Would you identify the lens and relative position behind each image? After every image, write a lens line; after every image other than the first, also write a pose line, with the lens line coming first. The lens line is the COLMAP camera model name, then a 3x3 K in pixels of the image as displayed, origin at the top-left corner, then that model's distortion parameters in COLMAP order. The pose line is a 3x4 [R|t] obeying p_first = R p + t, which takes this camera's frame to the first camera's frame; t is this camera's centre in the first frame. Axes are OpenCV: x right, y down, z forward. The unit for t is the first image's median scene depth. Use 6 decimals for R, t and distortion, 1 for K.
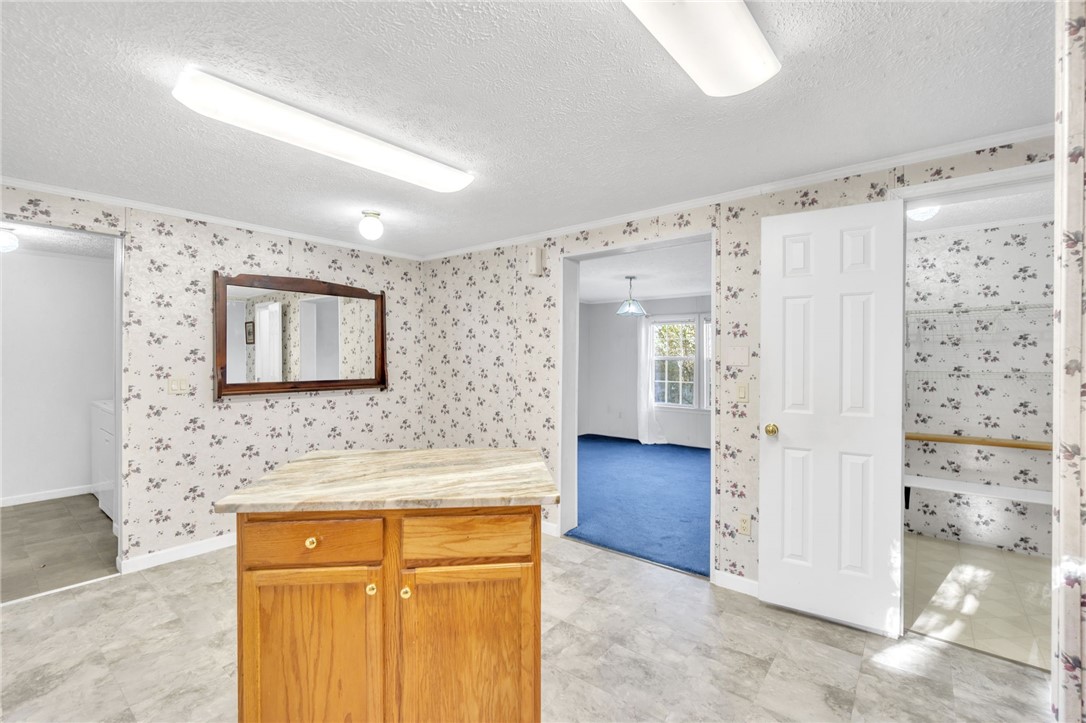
lens RADIAL K [[483.6, 0, 538.9], [0, 483.6, 358.6], [0, 0, 1]] dist [0.012499, 0.000241]
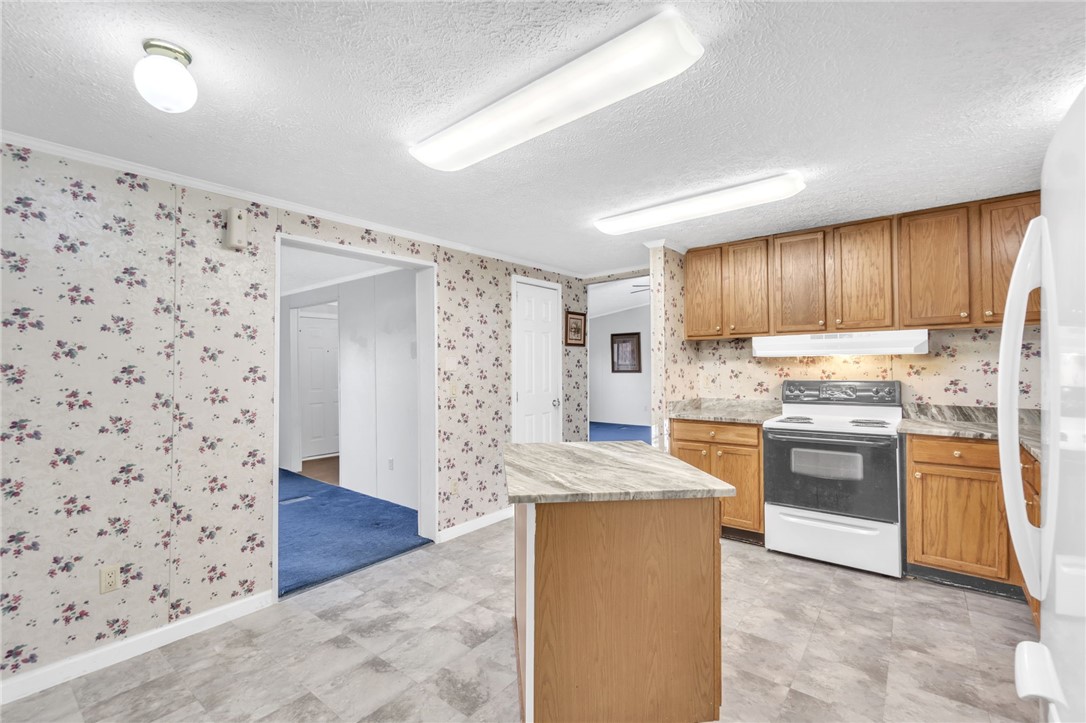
lens RADIAL K [[483.6, 0, 538.9], [0, 483.6, 358.6], [0, 0, 1]] dist [0.012499, 0.000241]
pose [[-0.005116, 0.009753, 0.999939, -0.847504], [0.010825, 0.999894, -0.009697, -0.003369], [-0.999928, 0.010775, -0.005221, 0.686504]]
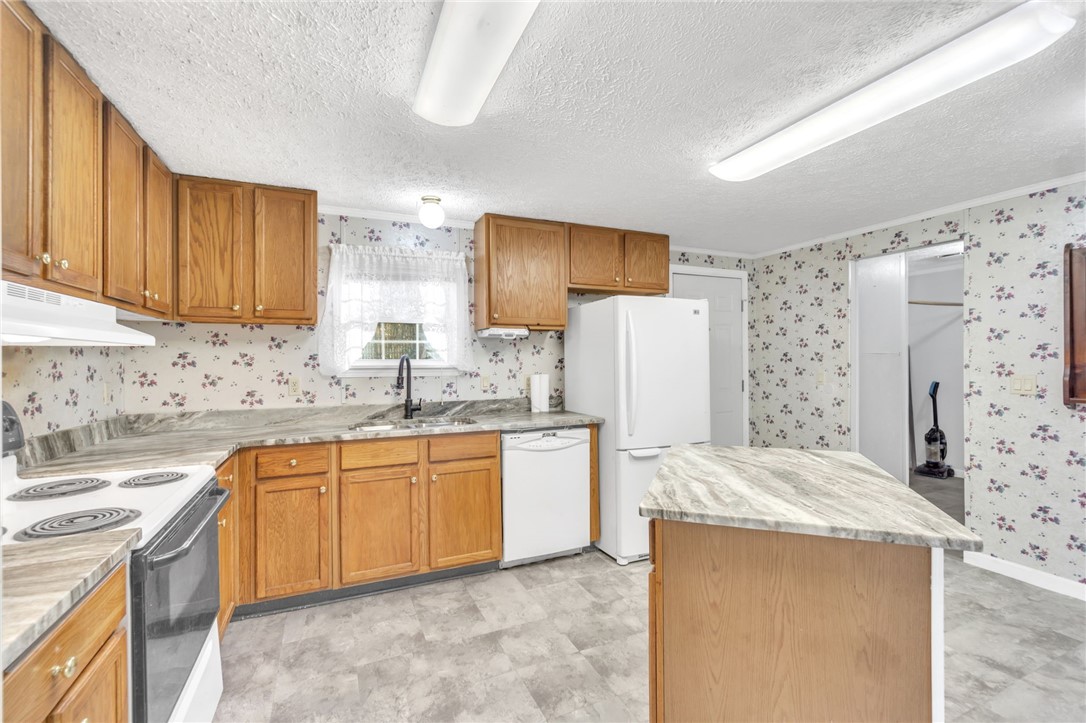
lens RADIAL K [[483.6, 0, 538.9], [0, 483.6, 358.6], [0, 0, 1]] dist [0.012499, 0.000241]
pose [[-0.440642, 0.001723, -0.897681, 0.463457], [0.001992, 0.999998, 0.000942, 0.004099], [0.897681, -0.001374, -0.440644, 0.613506]]
